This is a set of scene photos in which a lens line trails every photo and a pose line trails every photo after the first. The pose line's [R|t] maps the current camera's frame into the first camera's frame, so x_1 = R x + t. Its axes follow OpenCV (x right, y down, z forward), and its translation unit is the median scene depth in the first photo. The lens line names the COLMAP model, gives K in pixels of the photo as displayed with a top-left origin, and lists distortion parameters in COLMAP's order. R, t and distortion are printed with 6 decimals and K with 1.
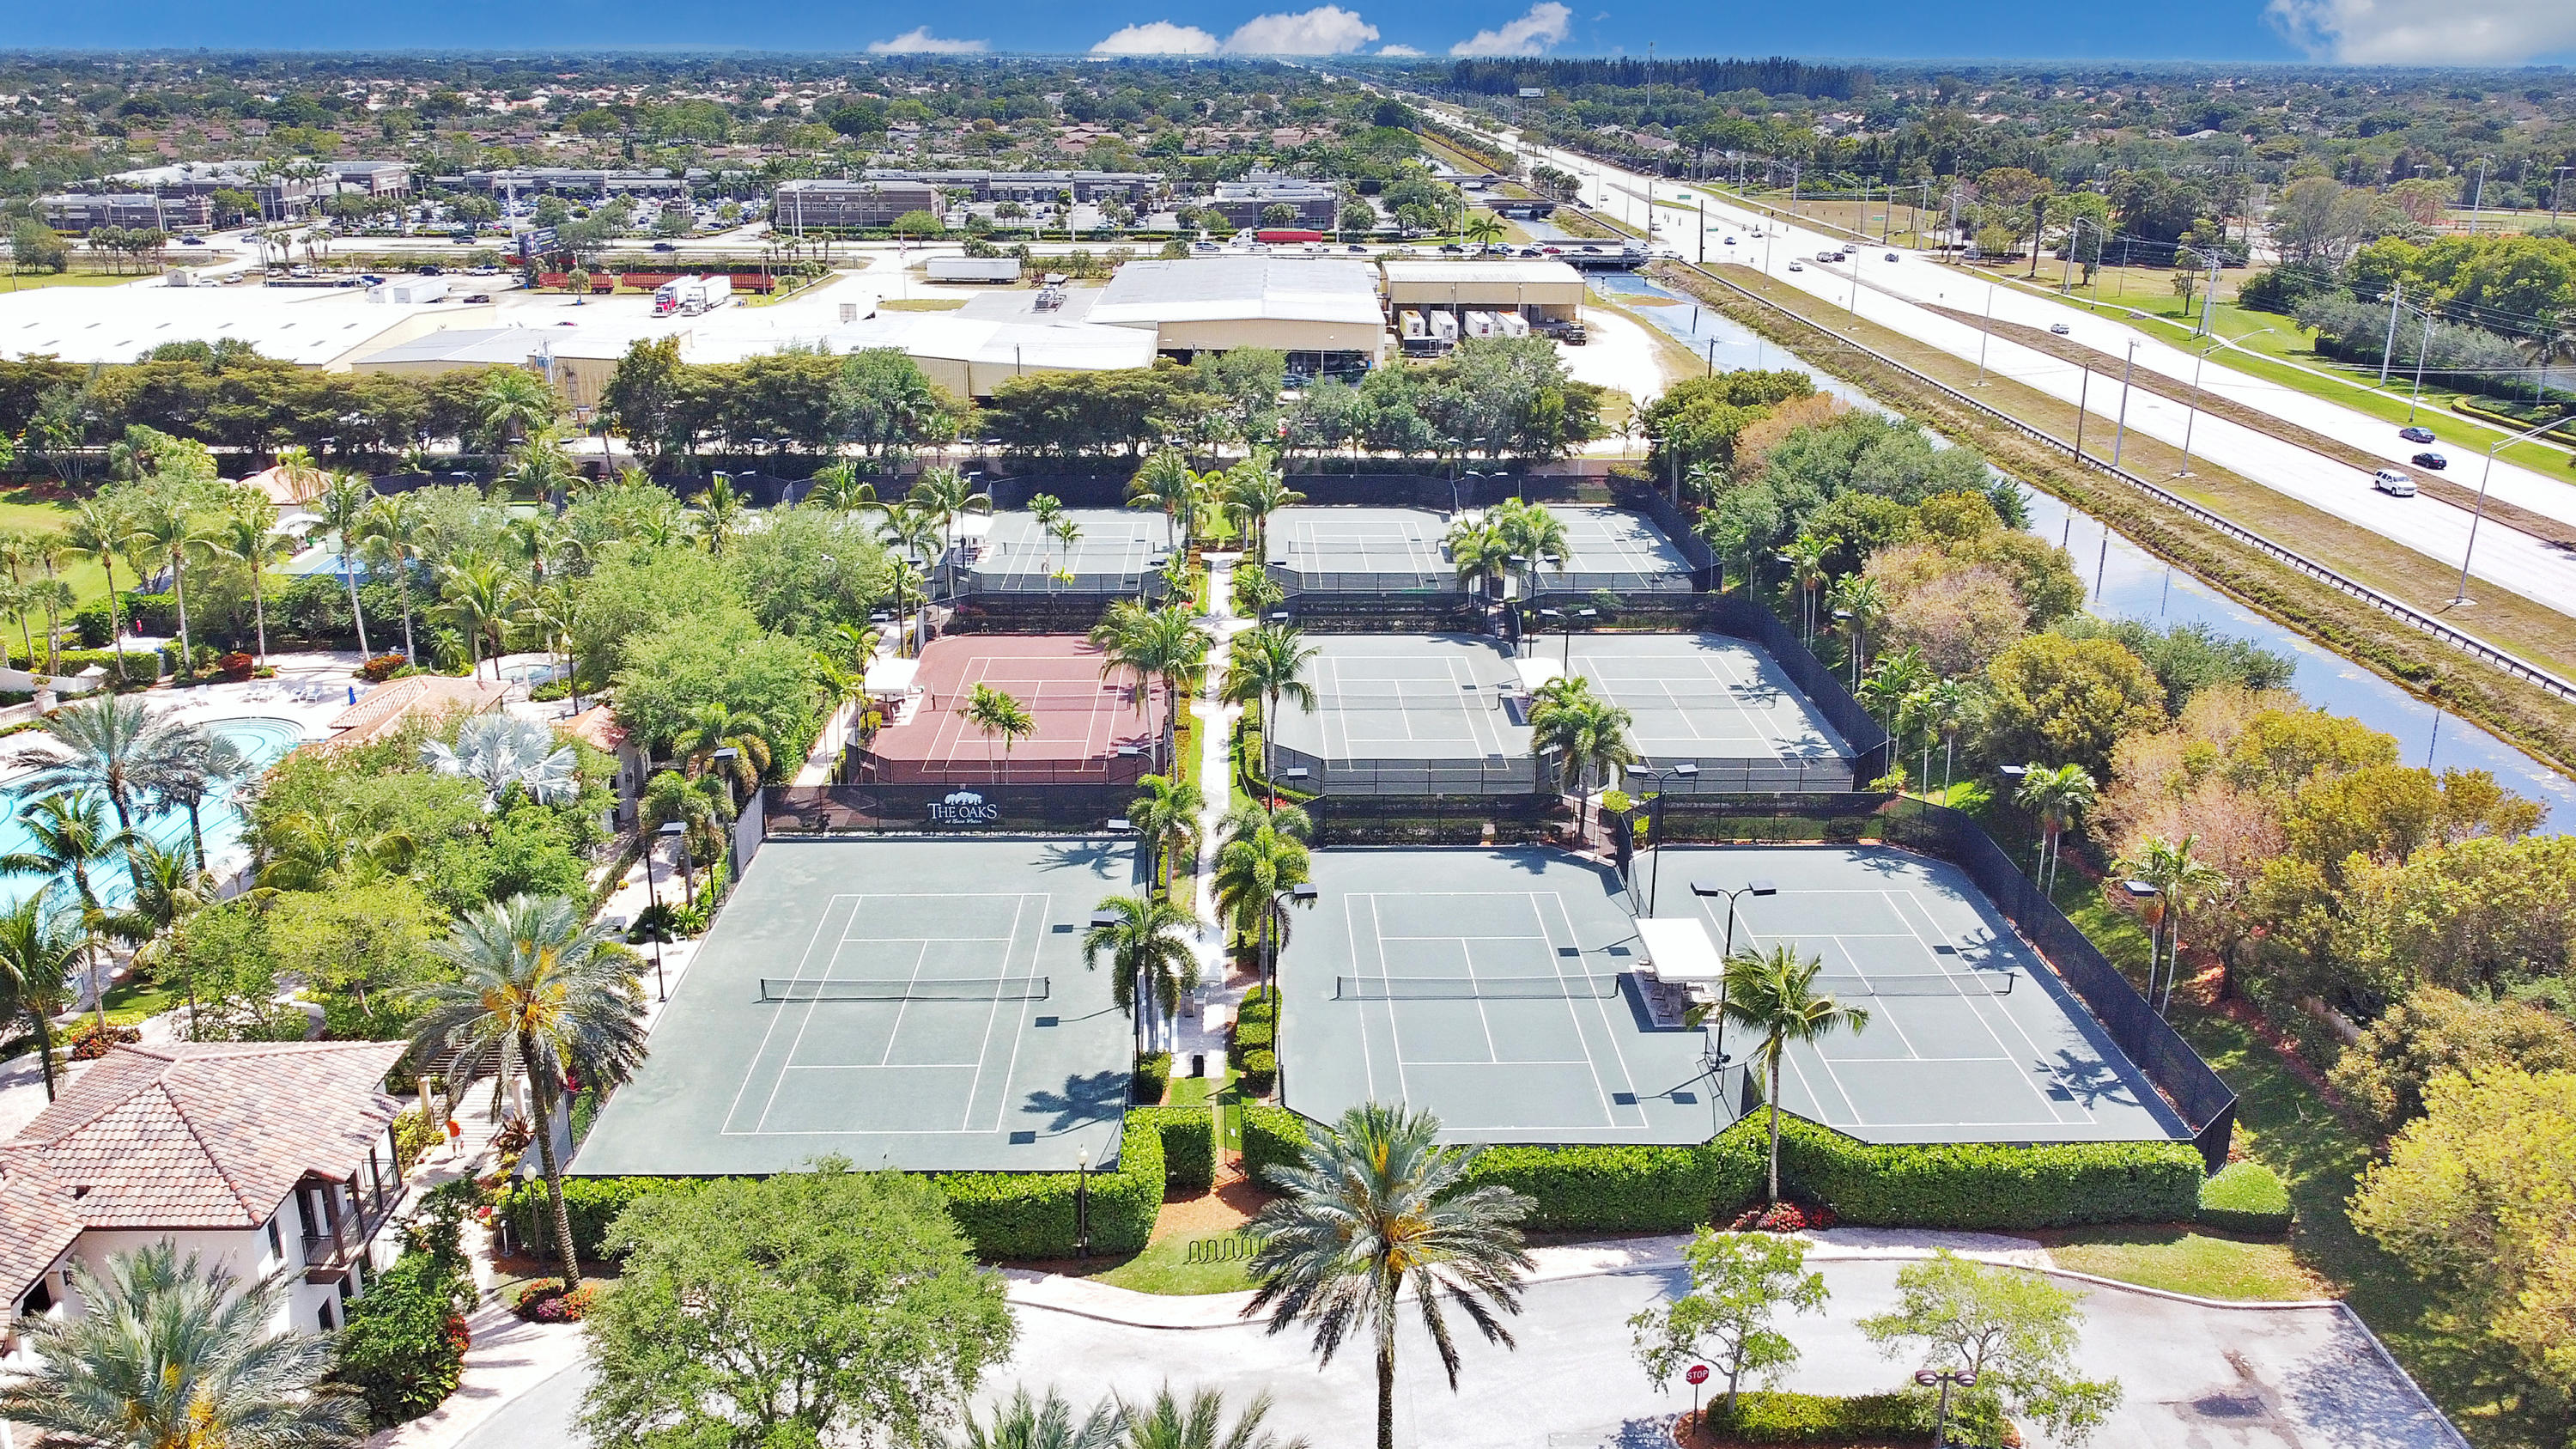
lens RADIAL K [[1926.5, 0, 1269.8], [0, 1926.5, 725.1], [0, 0, 1]] dist [0.112187, -0.000833]
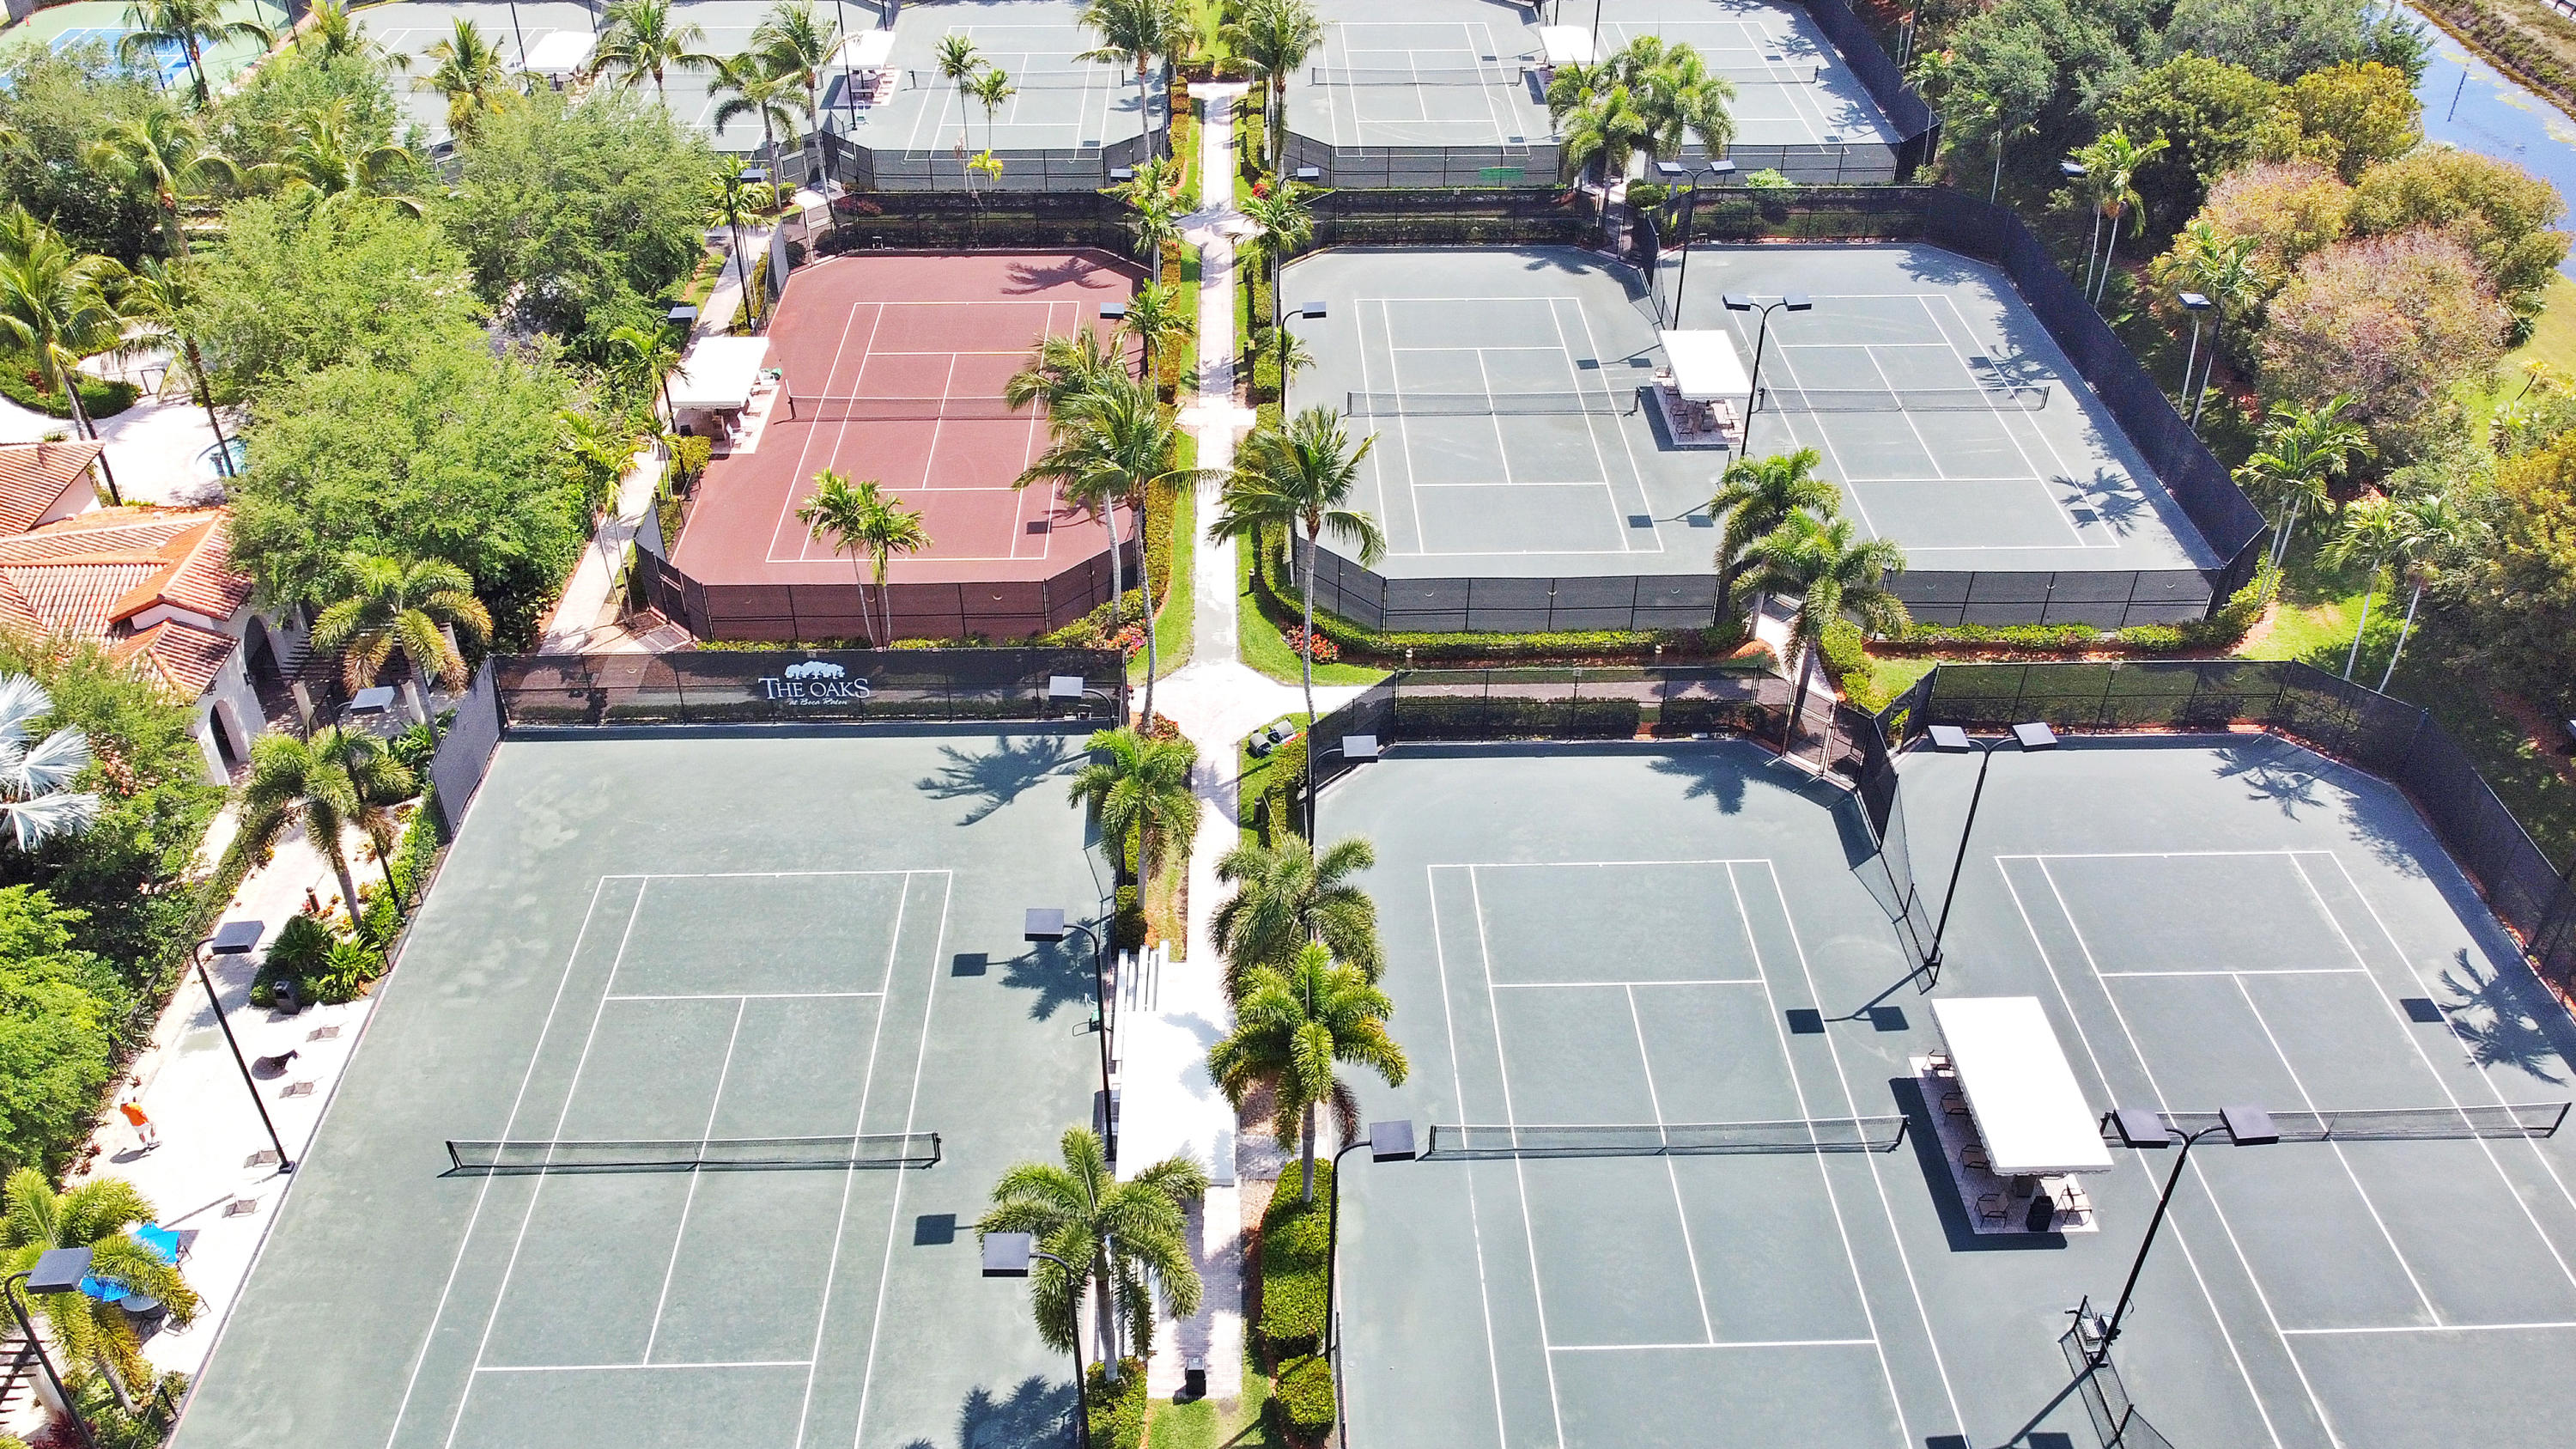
lens RADIAL K [[1986.2, 0, 1288.0], [0, 1986.2, 724.5], [0, 0, 1]] dist [0.008817, 0.045345]
pose [[0.999954, -0.006653, 0.006937, -0.008091], [0.004274, 0.954200, 0.299138, -0.116379], [-0.008610, -0.299095, 0.954185, 0.321326]]
